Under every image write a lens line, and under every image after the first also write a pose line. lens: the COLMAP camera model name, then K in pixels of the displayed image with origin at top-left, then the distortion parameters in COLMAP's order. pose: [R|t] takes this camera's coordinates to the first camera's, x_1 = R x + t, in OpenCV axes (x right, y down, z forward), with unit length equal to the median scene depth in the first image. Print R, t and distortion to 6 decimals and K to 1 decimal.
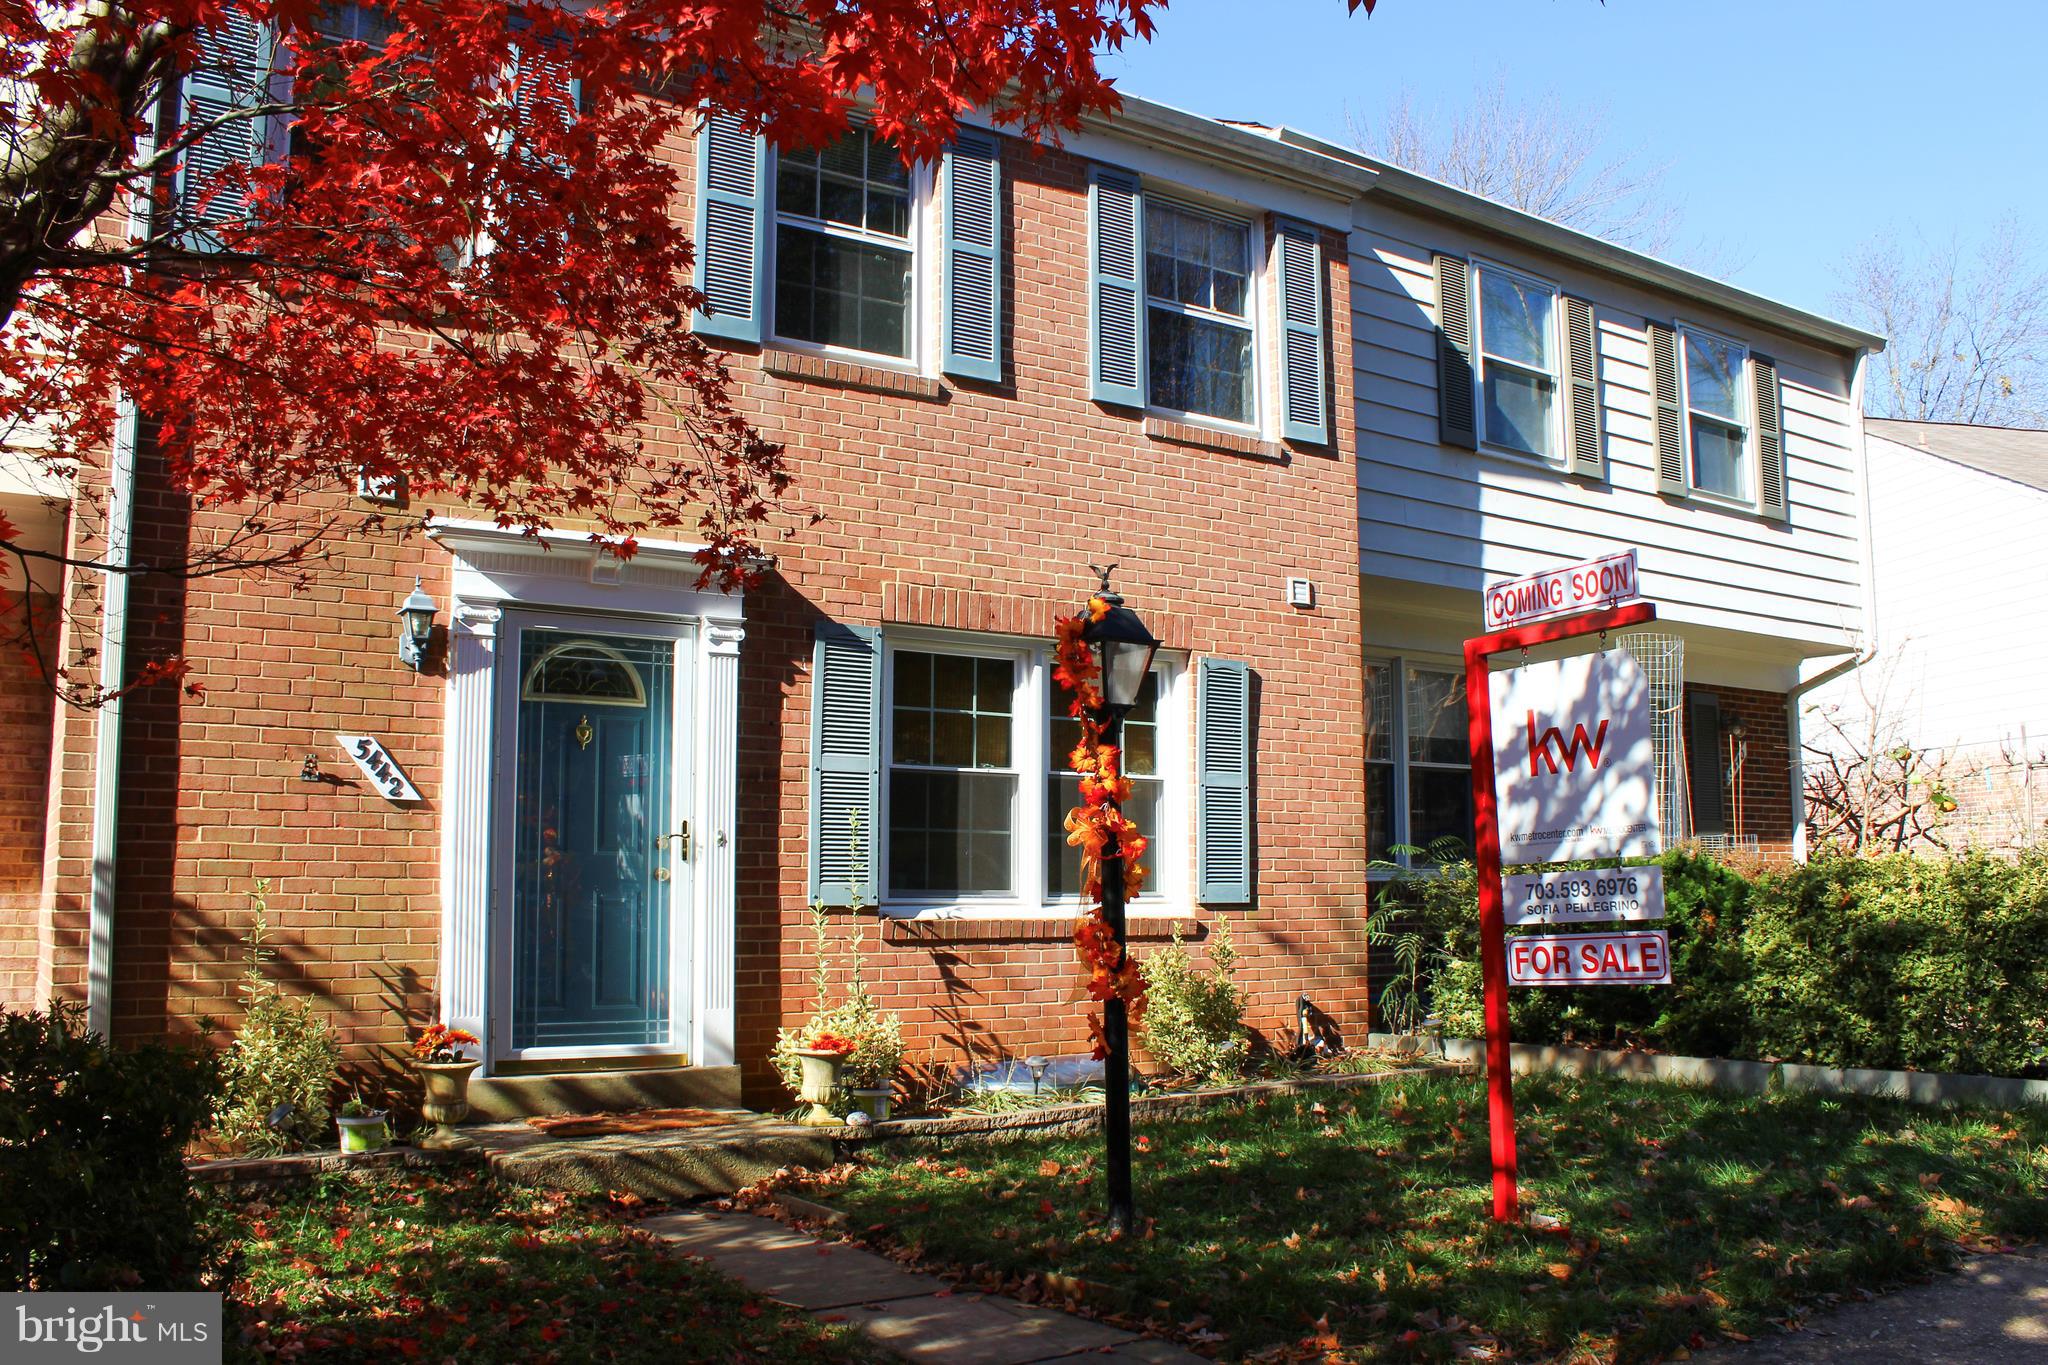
lens RADIAL K [[1695.2, 0, 1031.0], [0, 1695.2, 730.2], [0, 0, 1]] dist [-0.184959, 0.163975]
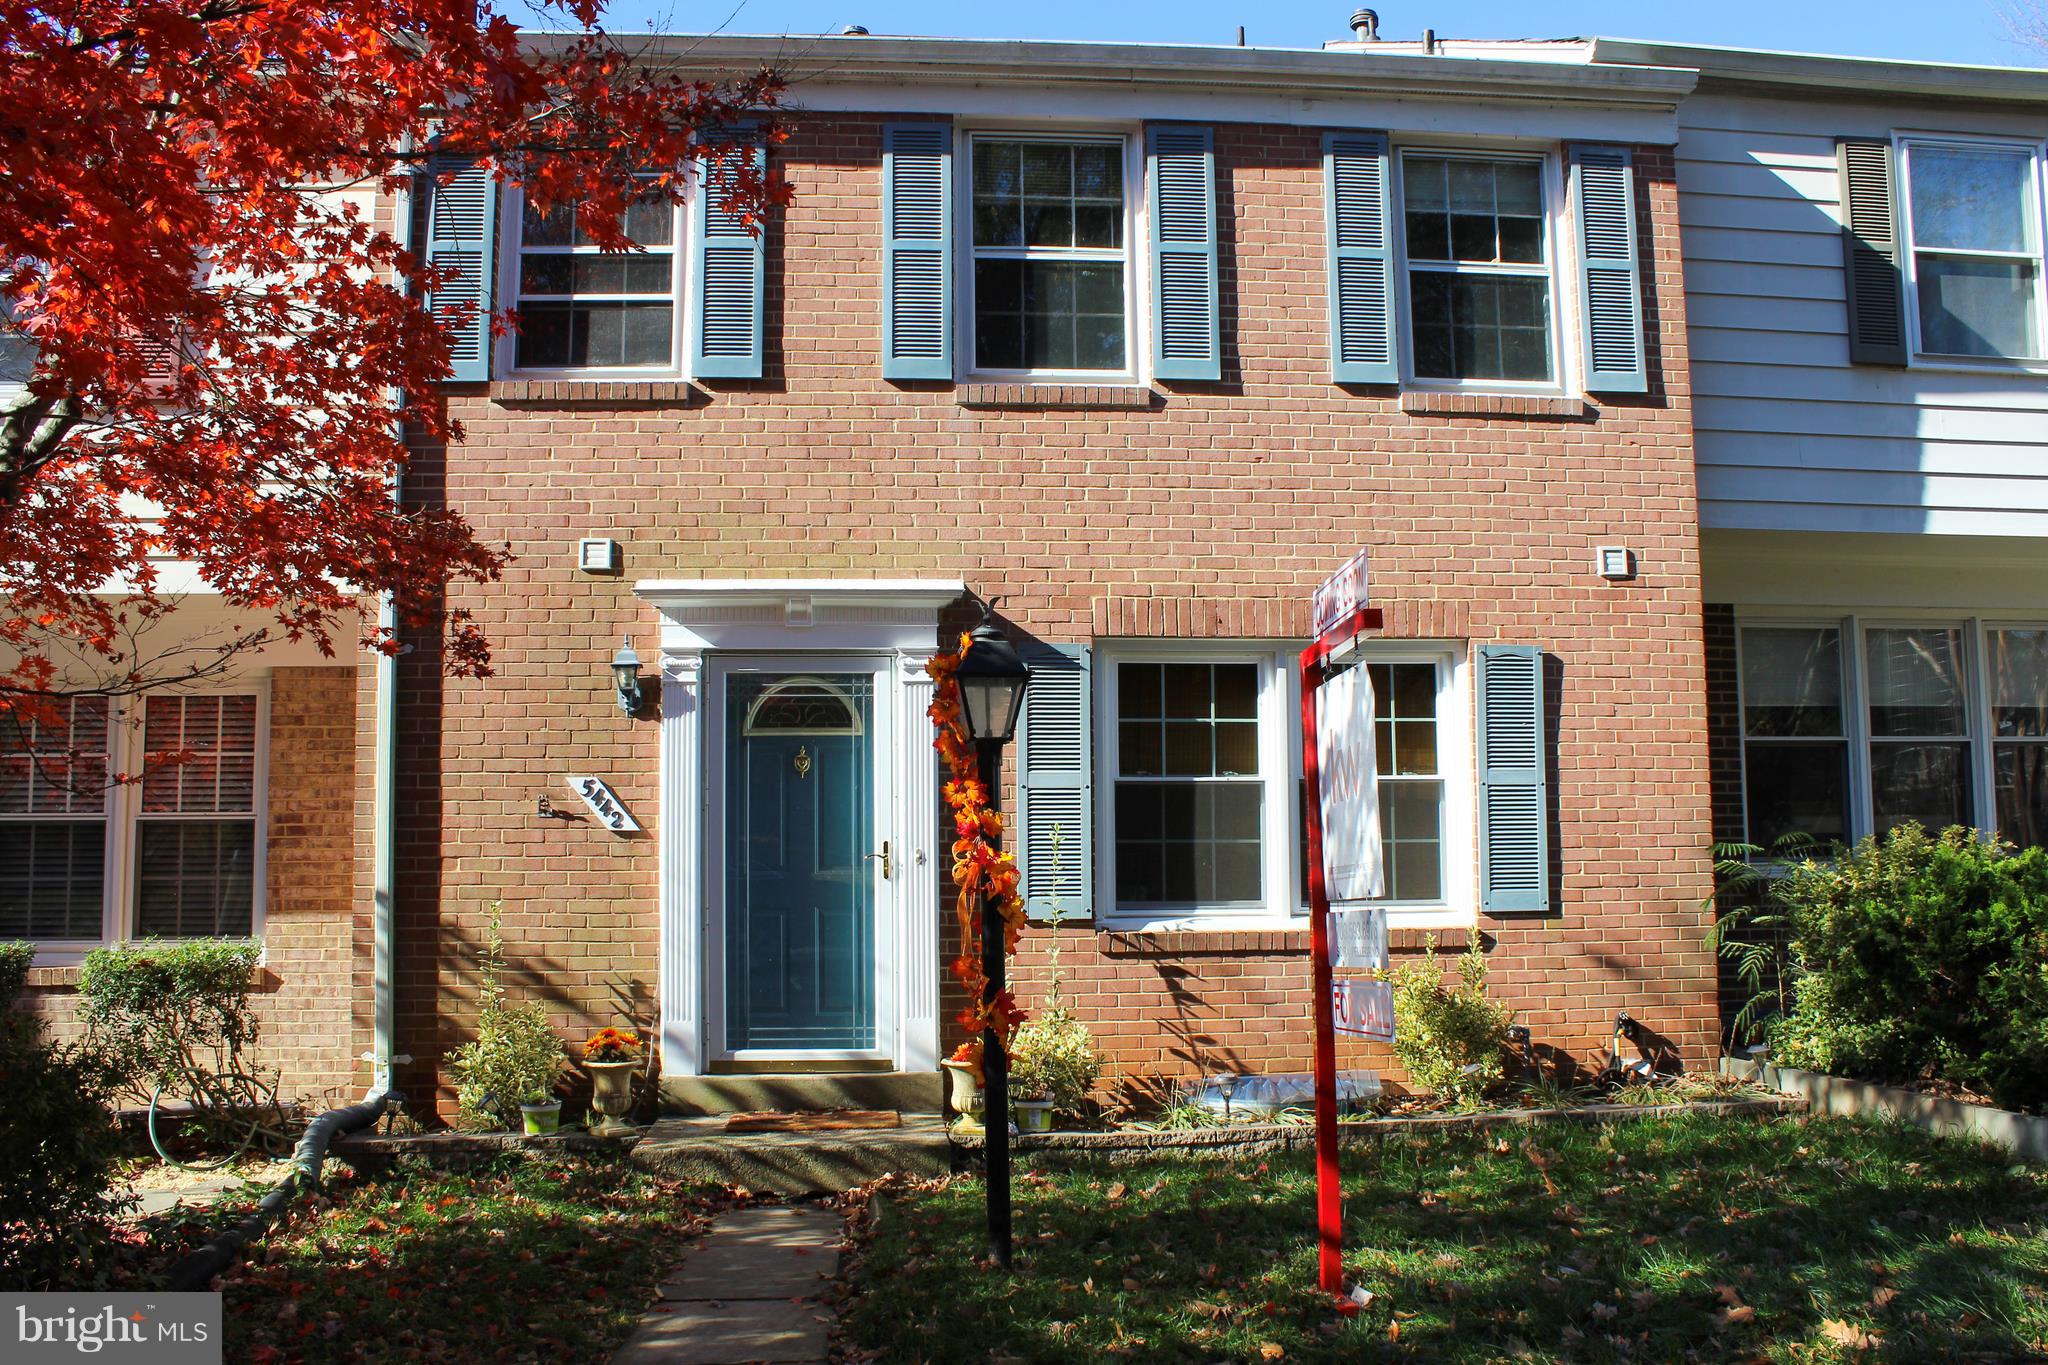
lens RADIAL K [[1737.1, 0, 1023.7], [0, 1737.1, 726.1], [0, 0, 1]] dist [-0.187534, 0.174217]
pose [[0.883931, -0.046743, -0.465275, 0.350881], [0.052126, 0.998640, -0.001296, -0.011886], [0.464702, -0.023107, 0.885165, 0.063614]]
